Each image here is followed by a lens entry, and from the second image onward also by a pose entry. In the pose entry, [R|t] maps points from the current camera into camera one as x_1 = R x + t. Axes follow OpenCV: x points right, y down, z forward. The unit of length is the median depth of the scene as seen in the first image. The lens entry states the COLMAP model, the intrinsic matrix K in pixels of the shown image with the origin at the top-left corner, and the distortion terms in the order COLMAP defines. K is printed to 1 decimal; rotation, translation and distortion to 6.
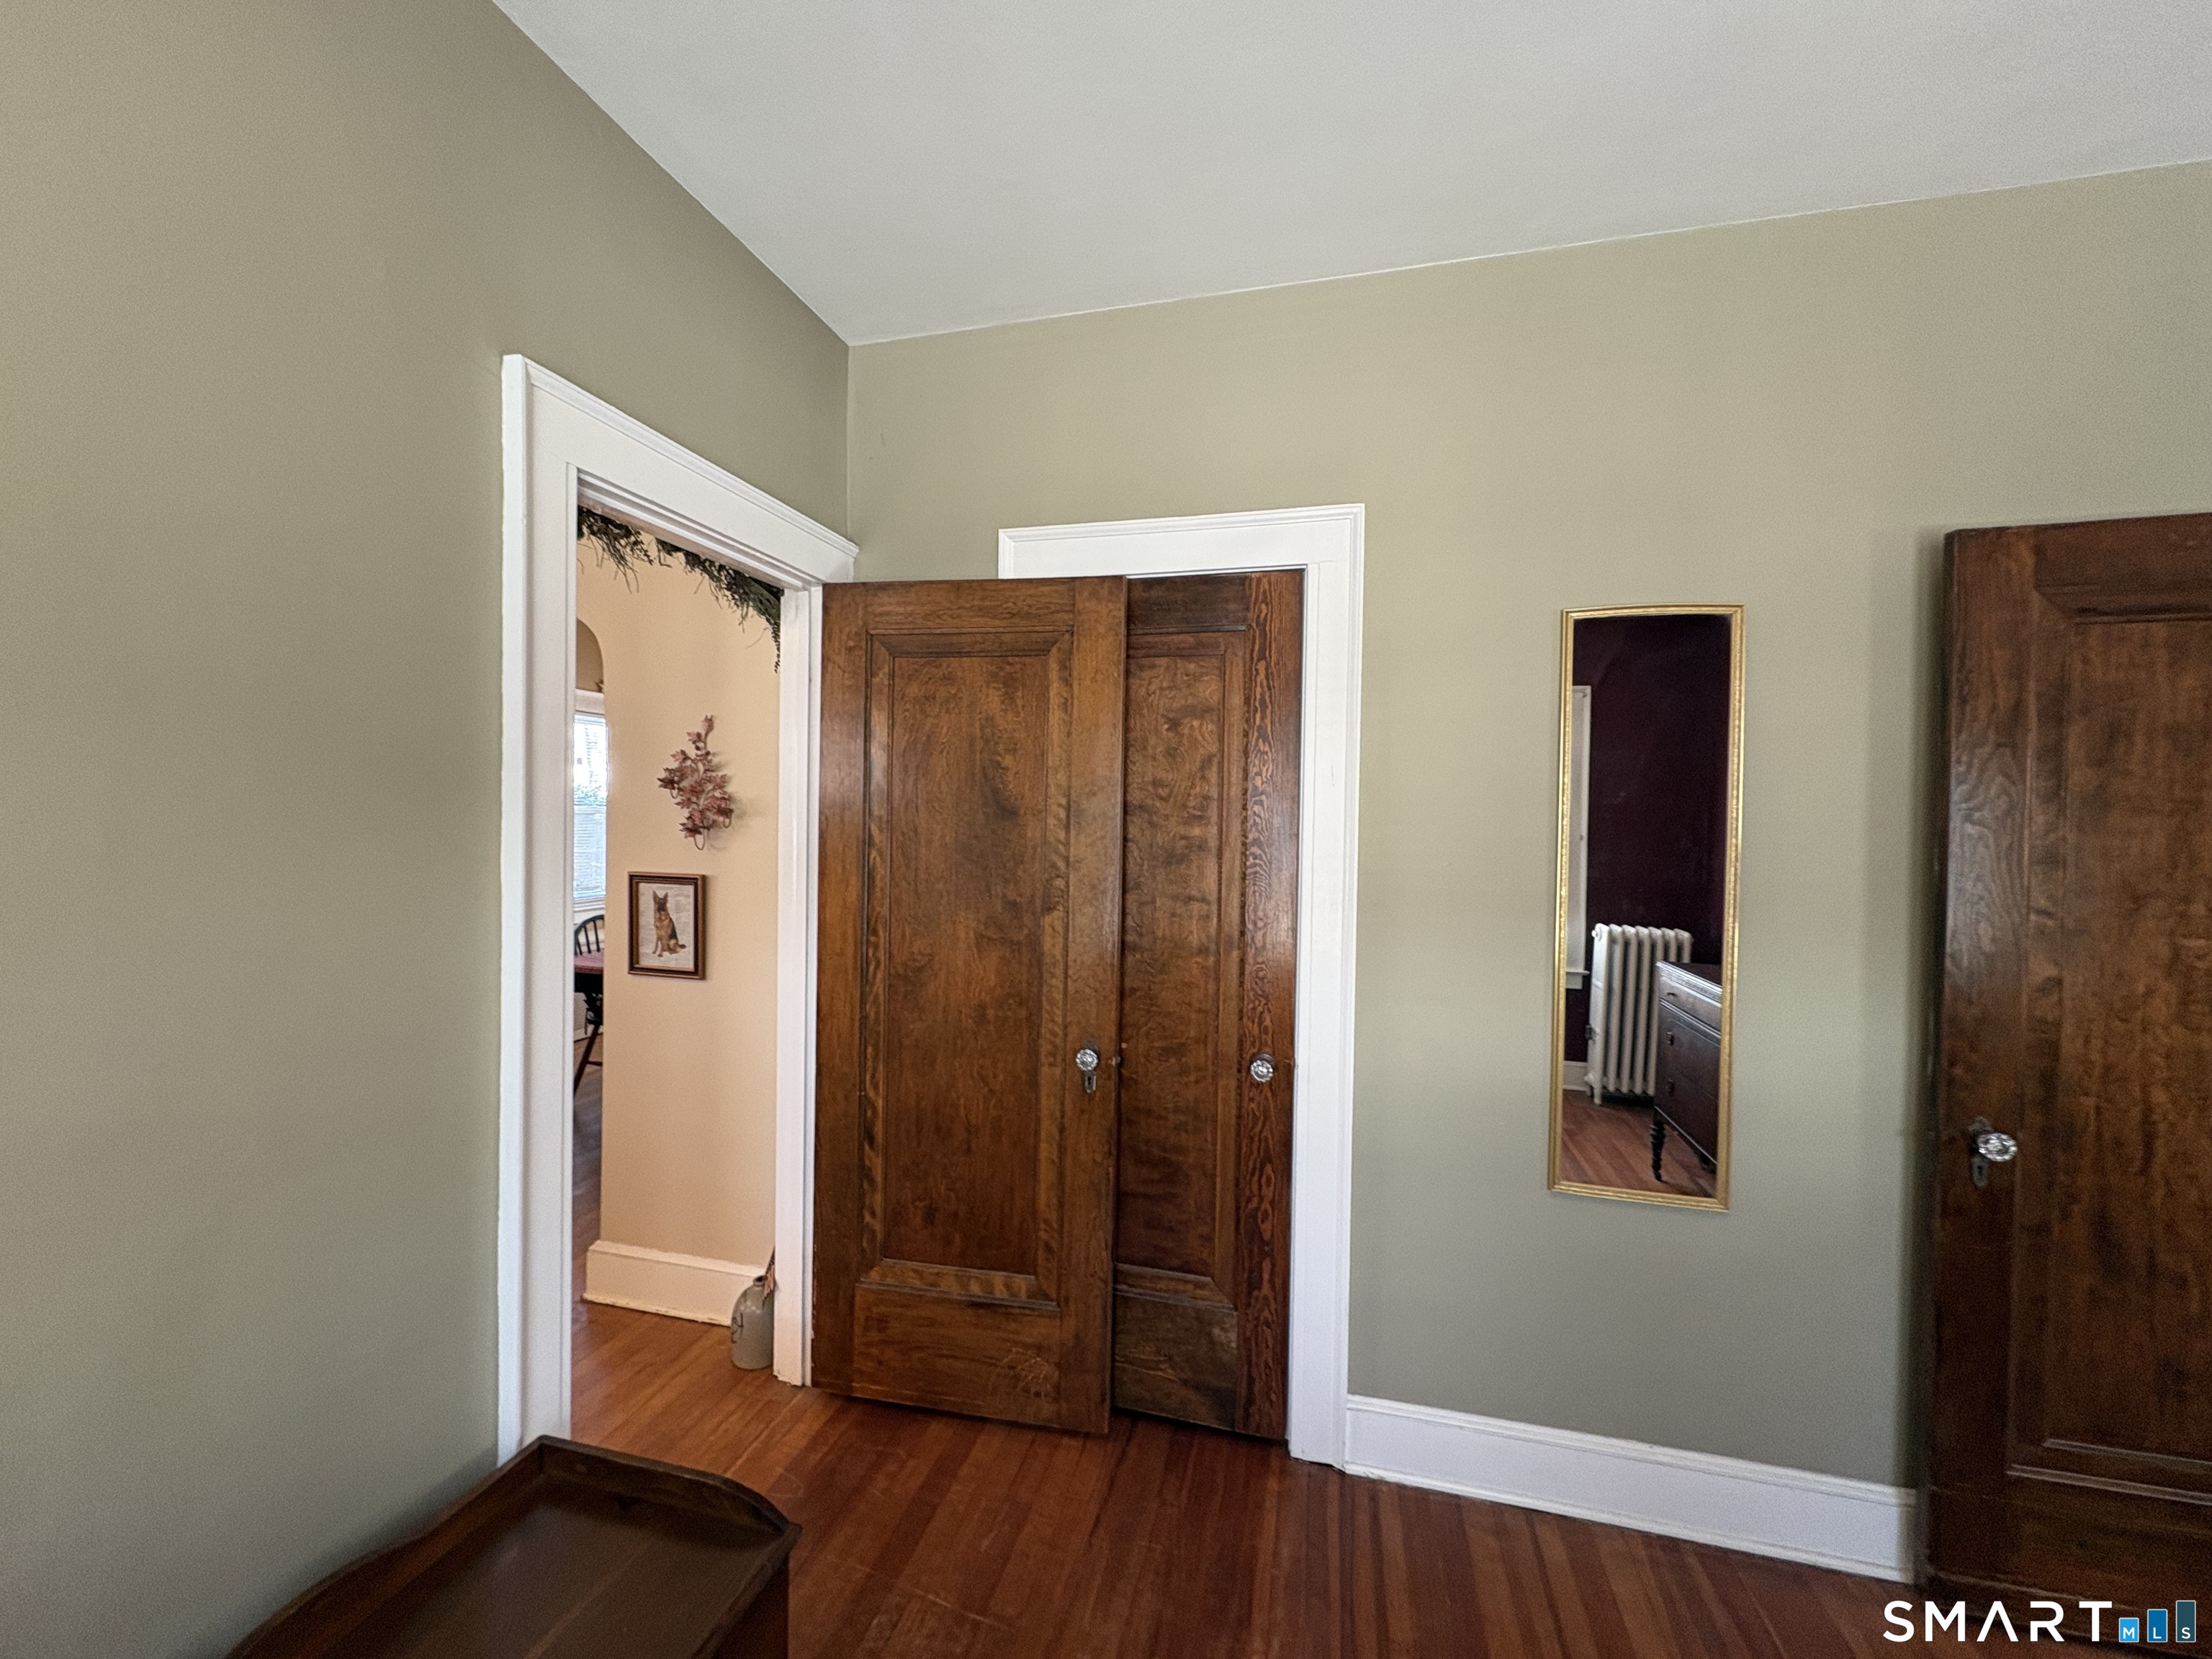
lens RADIAL K [[881.8, 0, 1108.6], [0, 881.8, 823.1], [0, 0, 1]] dist [-0.002248, -0.000064]
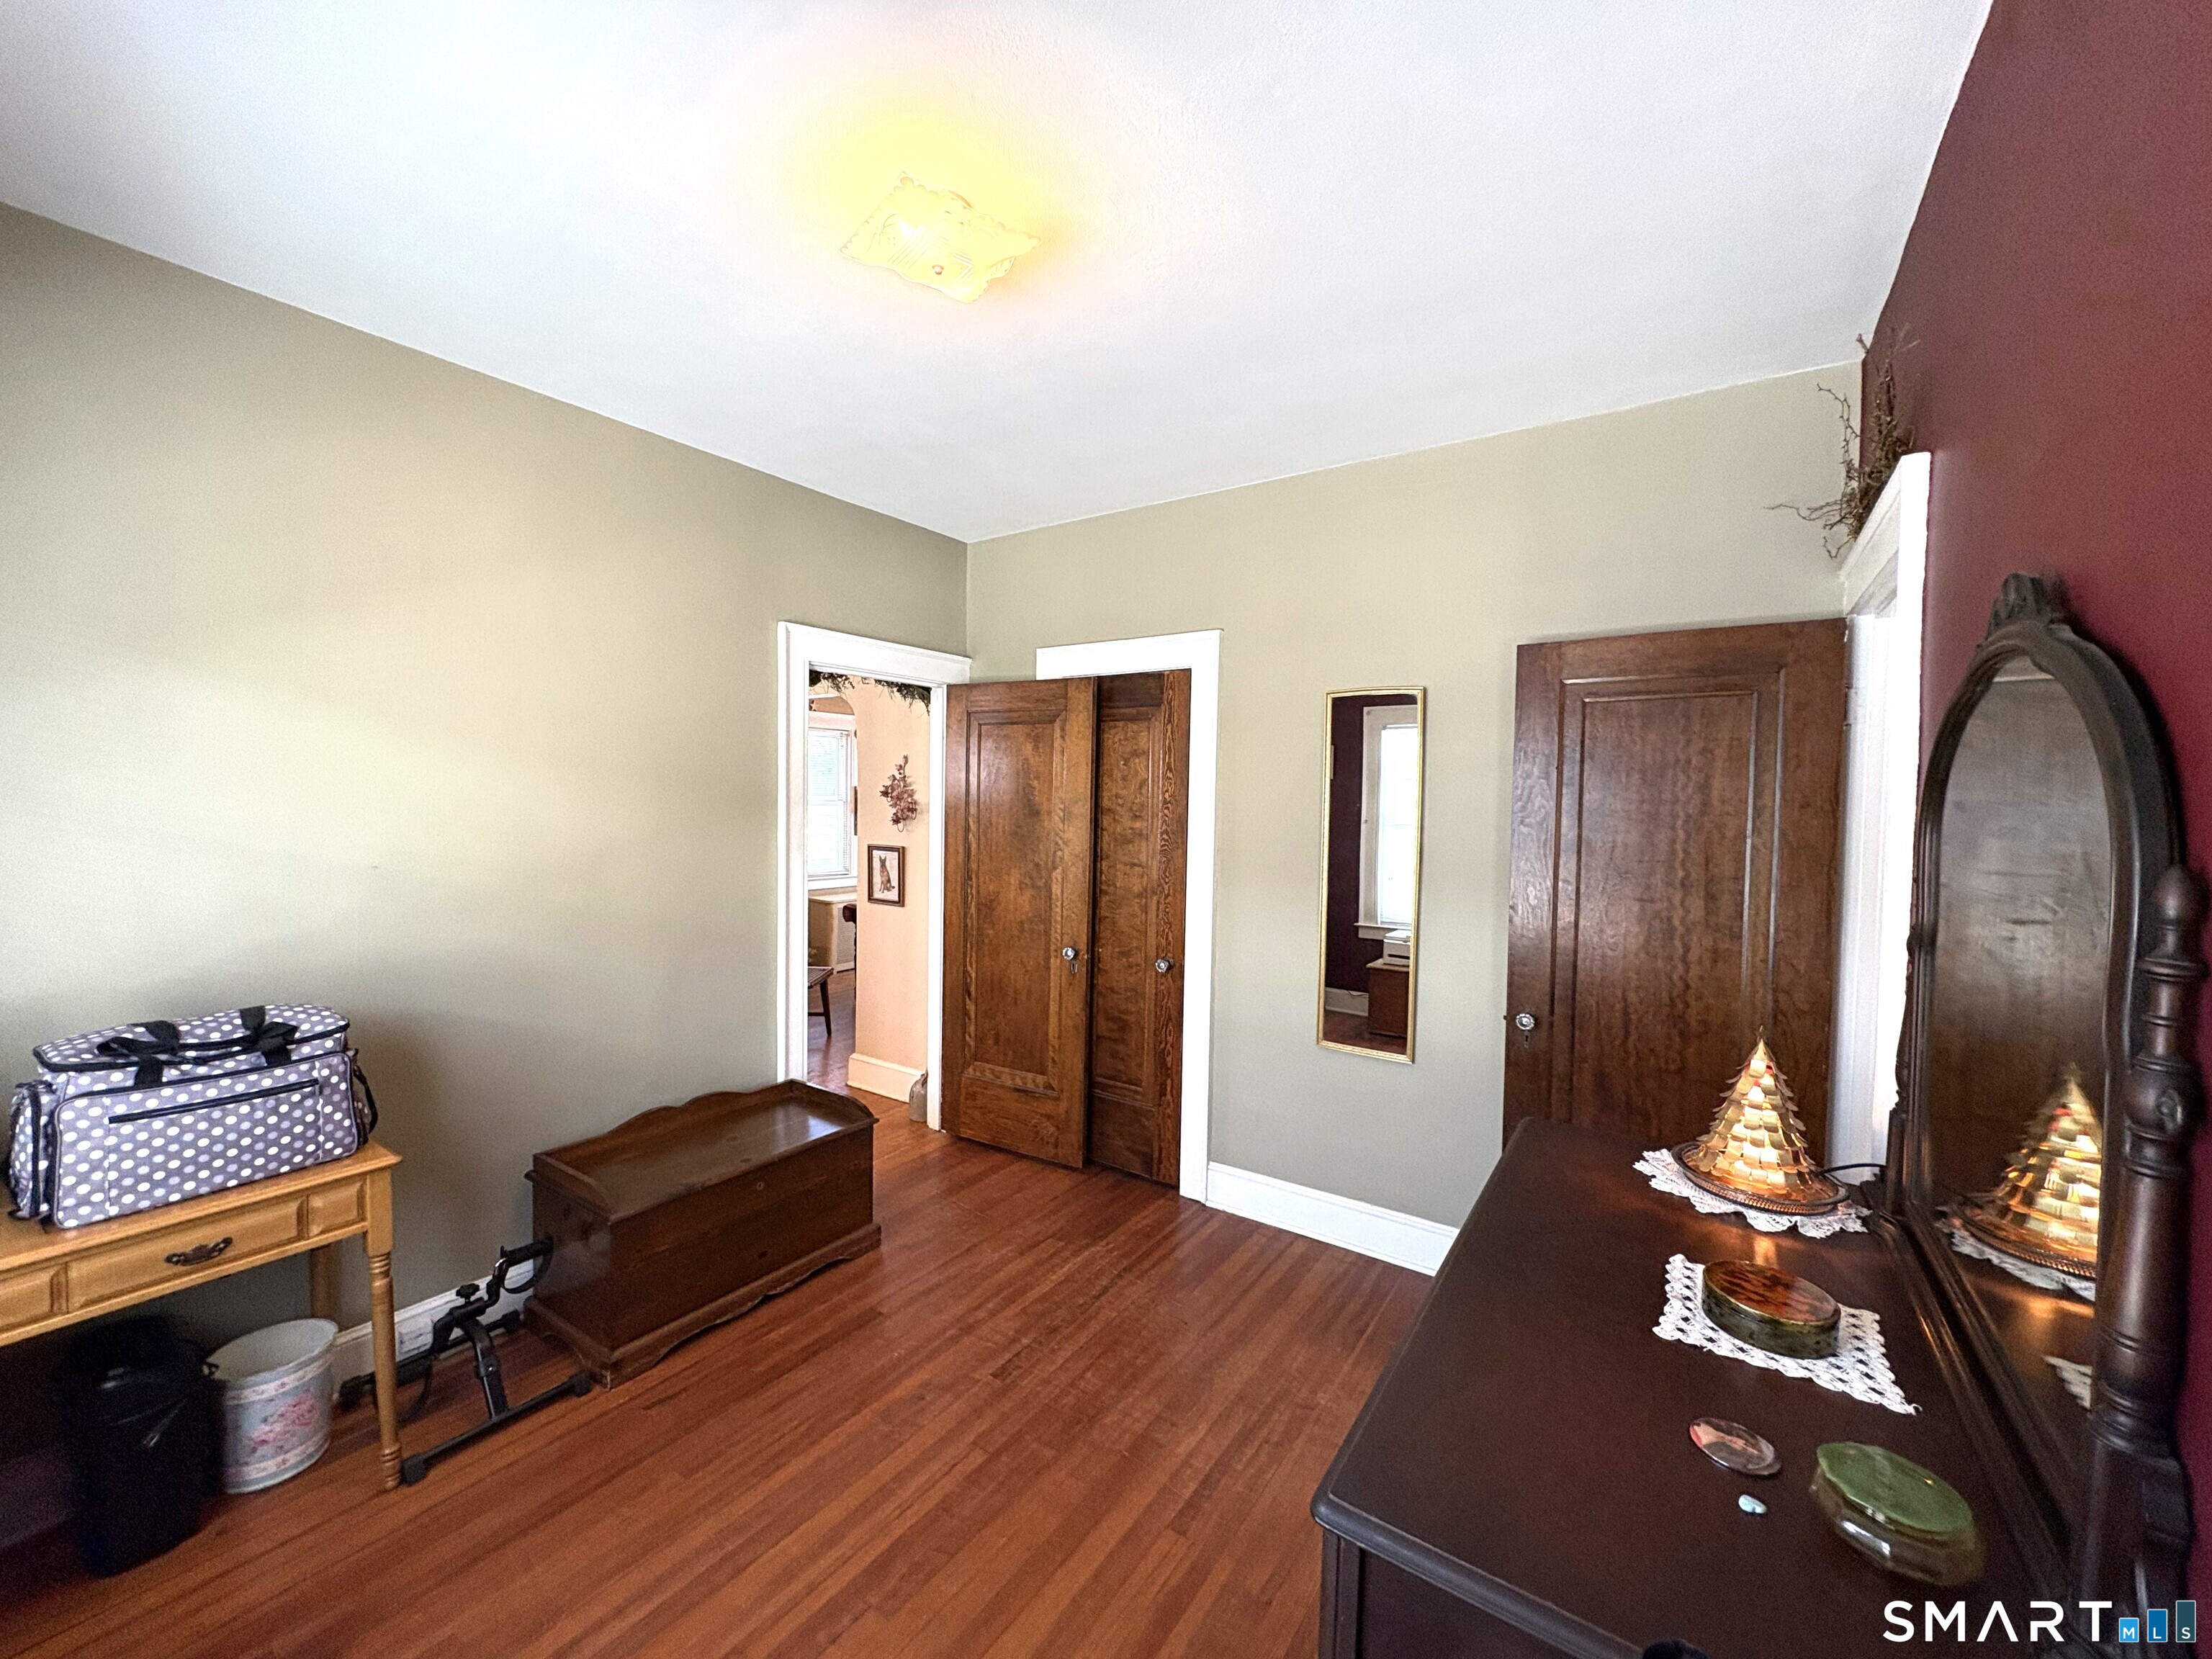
lens RADIAL K [[881.8, 0, 1102.3], [0, 881.8, 830.4], [0, 0, 1]] dist [-0.002248, -0.000064]
pose [[0.940237, 0.014367, -0.340219, 0.611928], [-0.008022, 0.999767, 0.020049, -0.013207], [0.340427, -0.016121, 0.940133, -0.609126]]
